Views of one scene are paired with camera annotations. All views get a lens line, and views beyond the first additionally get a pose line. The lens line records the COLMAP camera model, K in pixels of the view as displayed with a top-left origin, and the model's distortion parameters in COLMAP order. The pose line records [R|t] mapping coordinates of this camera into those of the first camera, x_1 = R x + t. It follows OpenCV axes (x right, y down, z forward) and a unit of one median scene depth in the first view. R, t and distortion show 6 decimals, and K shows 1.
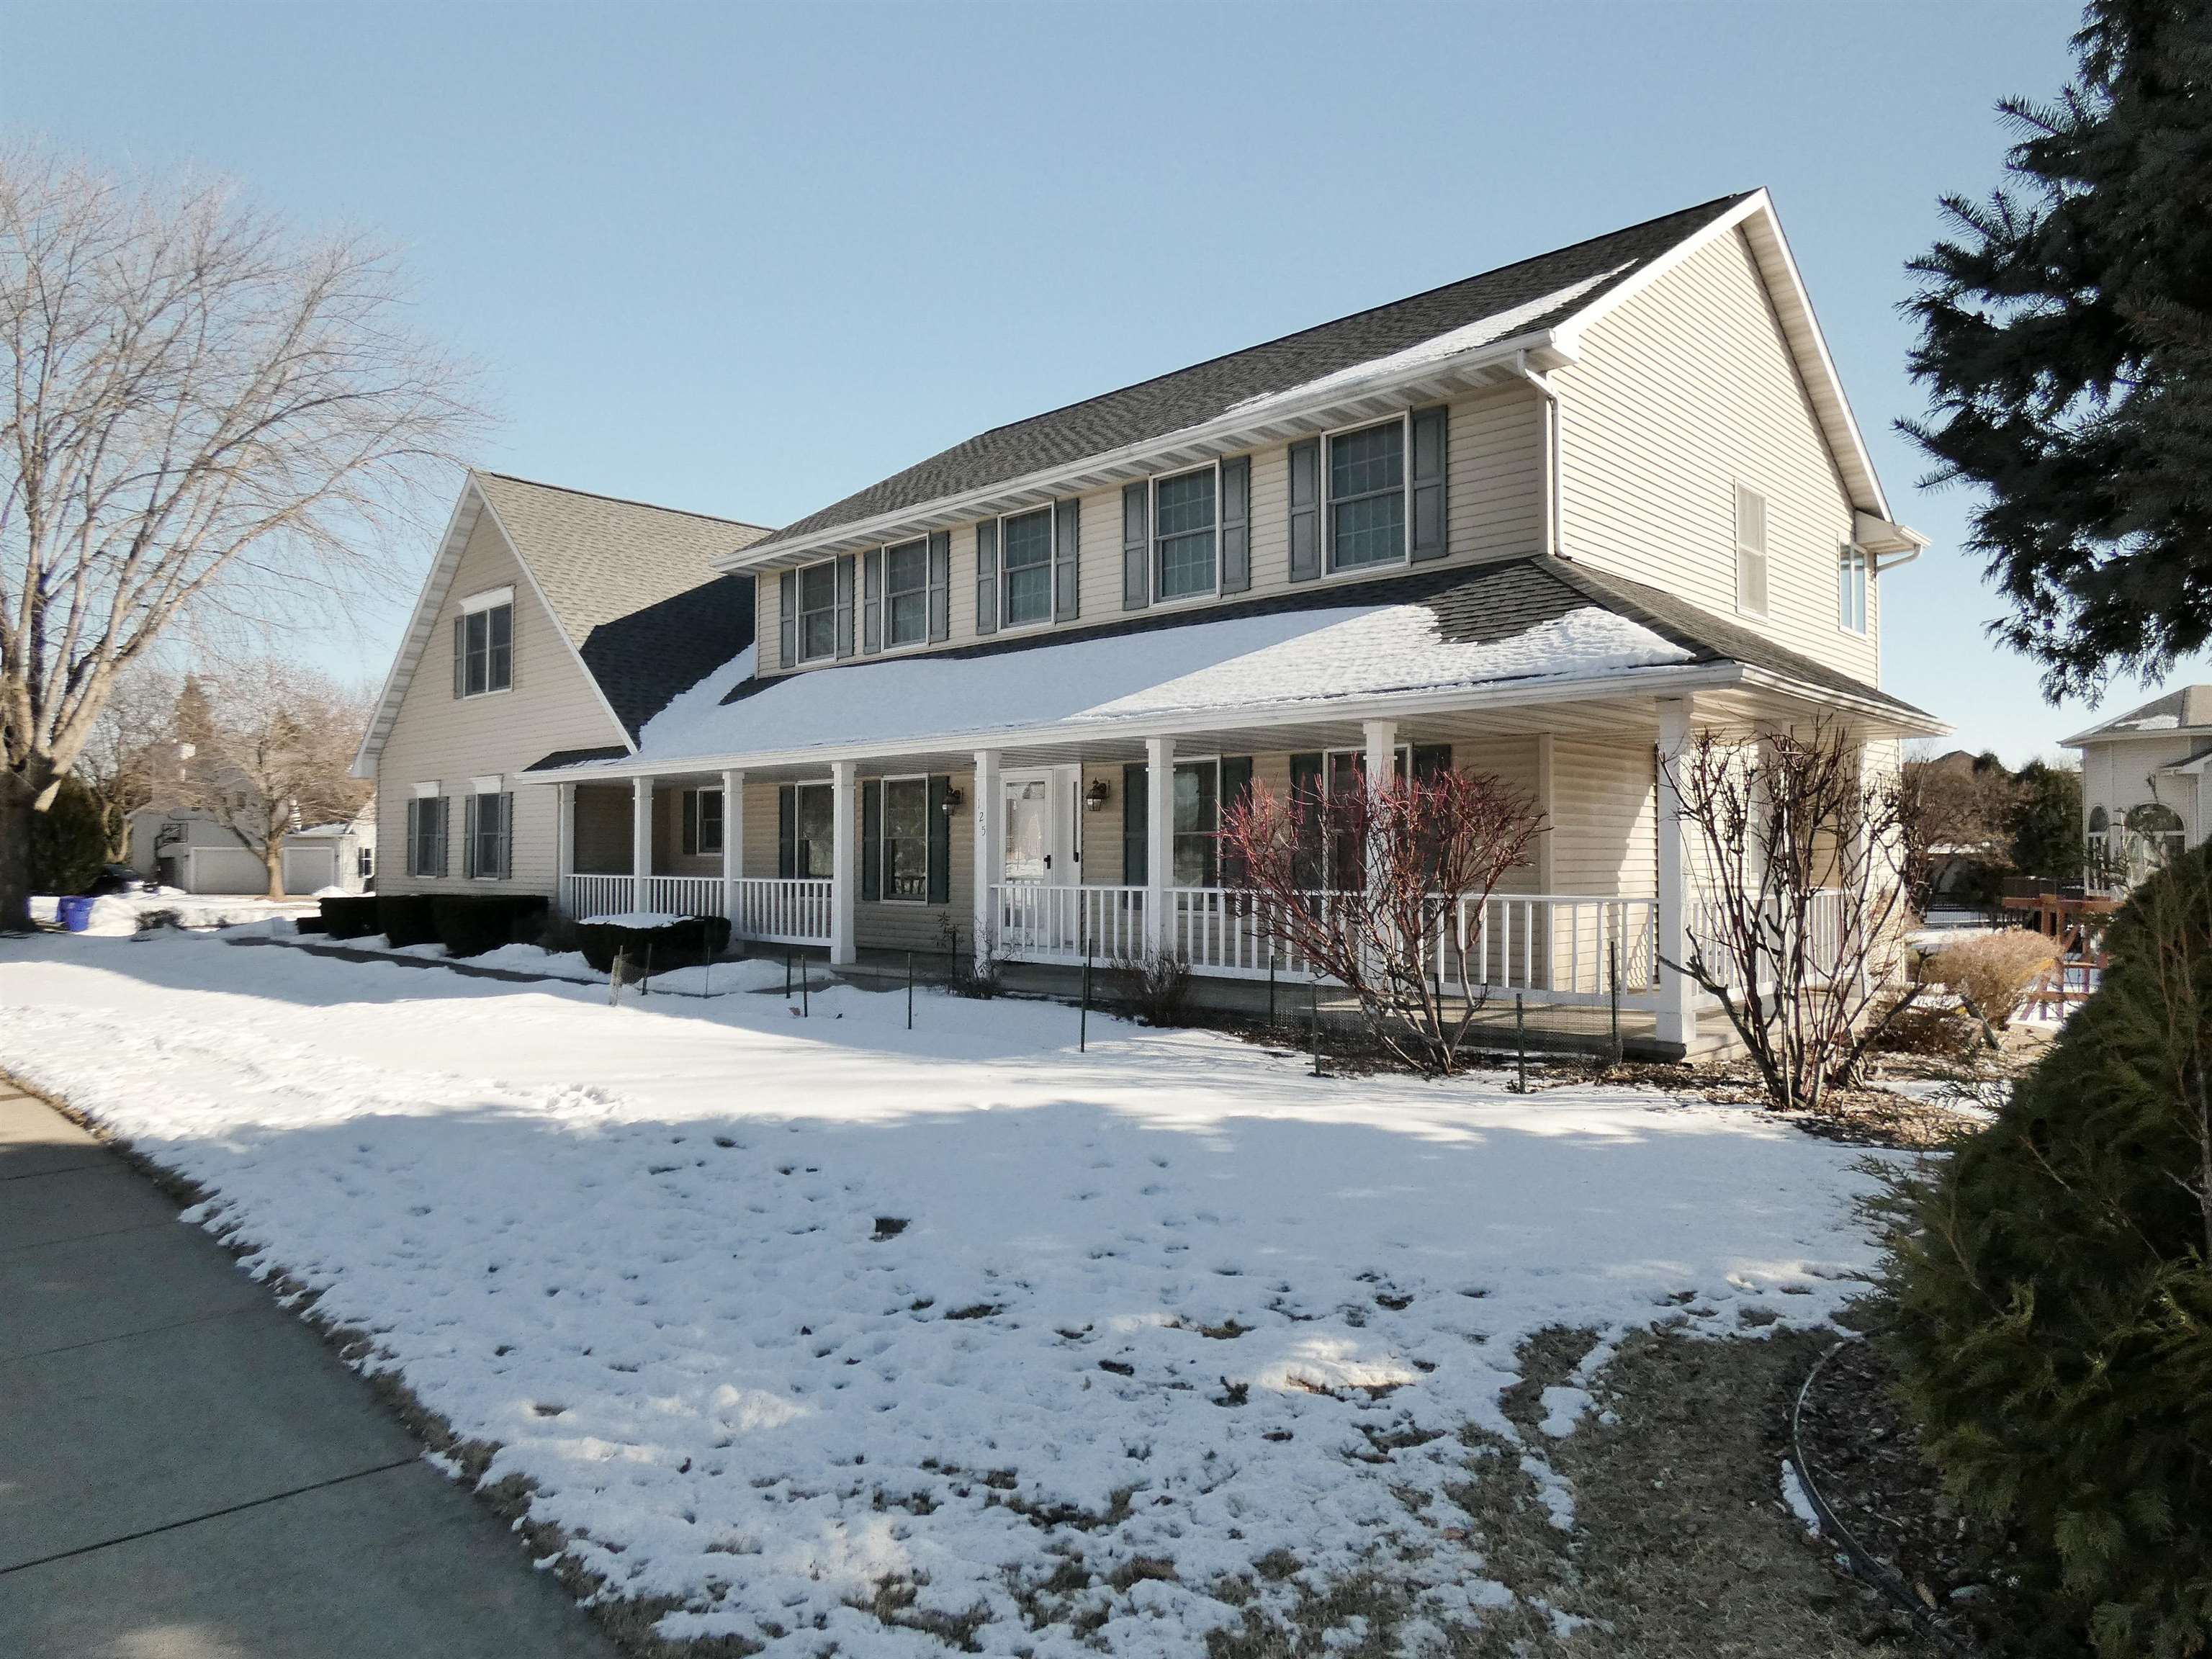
lens RADIAL K [[1367.2, 0, 1106.0], [0, 1367.2, 829.5], [0, 0, 1]] dist [-0.005603, -0.002405]
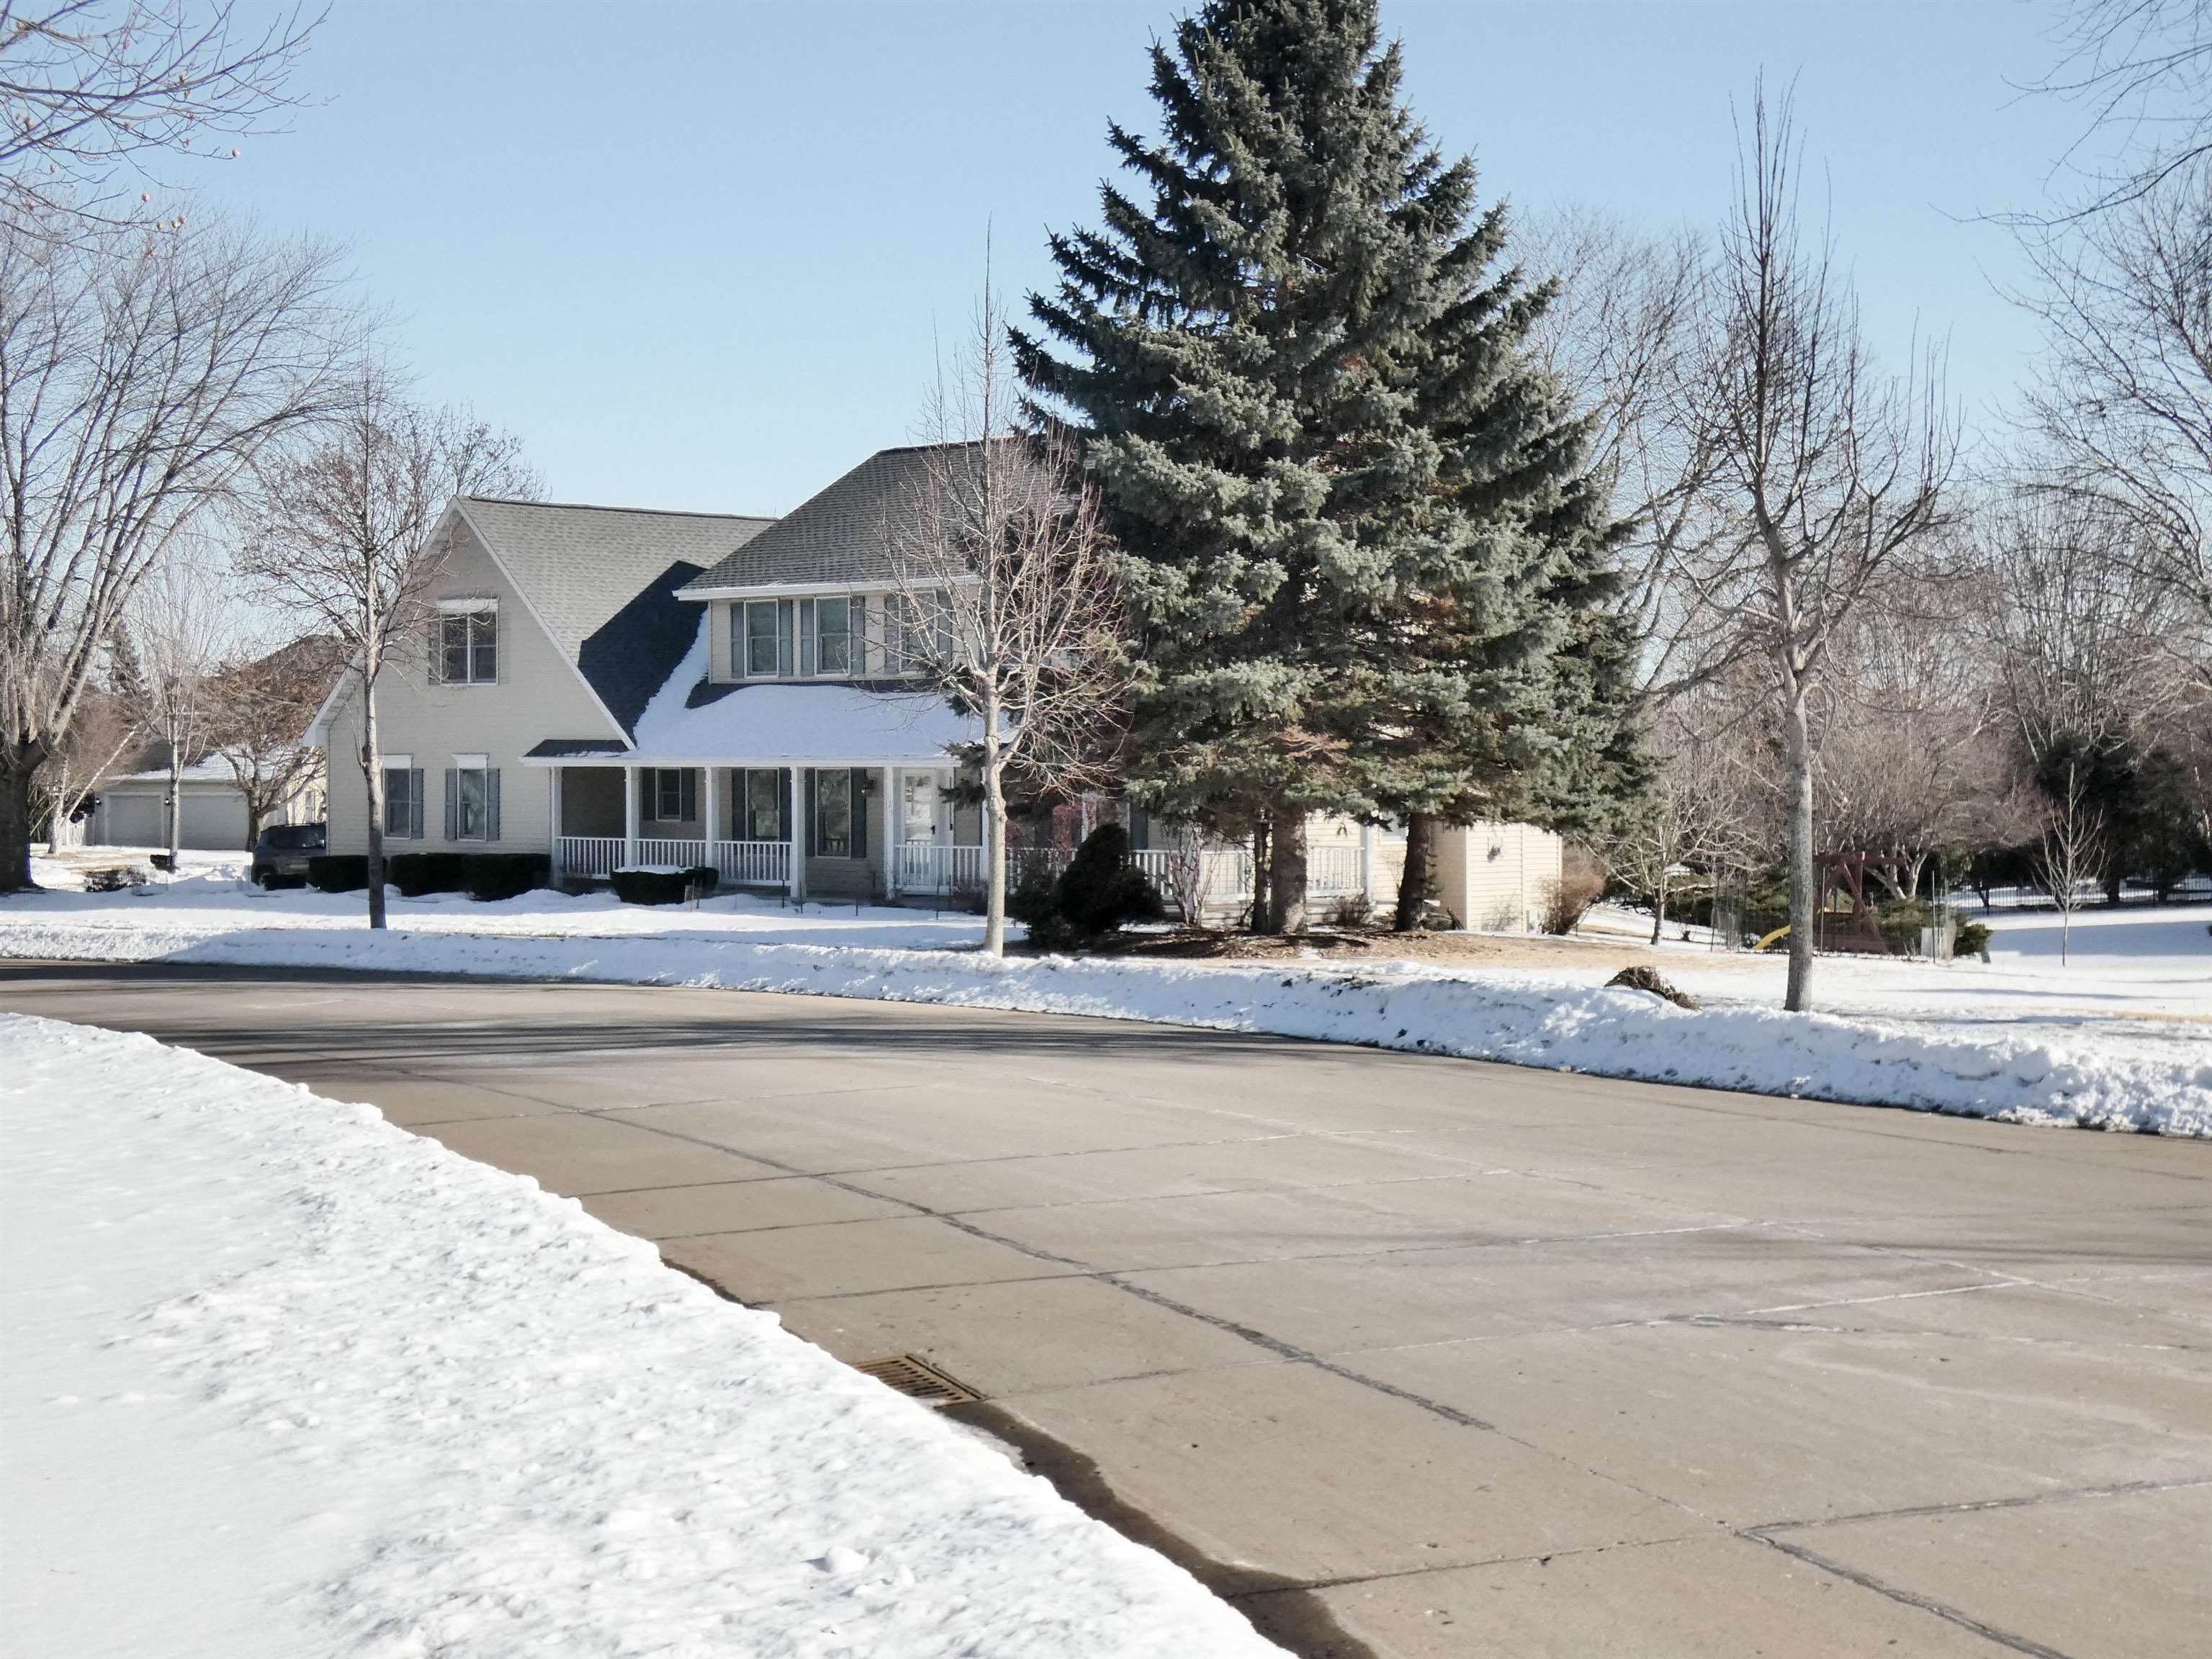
lens RADIAL K [[3231.3, 0, 1106.0], [0, 3231.3, 829.5], [0, 0, 1]] dist [-0.005900, 0.004776]
pose [[0.999837, -0.002909, -0.017834, 0.181390], [0.003614, 0.999207, 0.039640, -0.100488], [0.017704, -0.039698, 0.999055, -2.190316]]
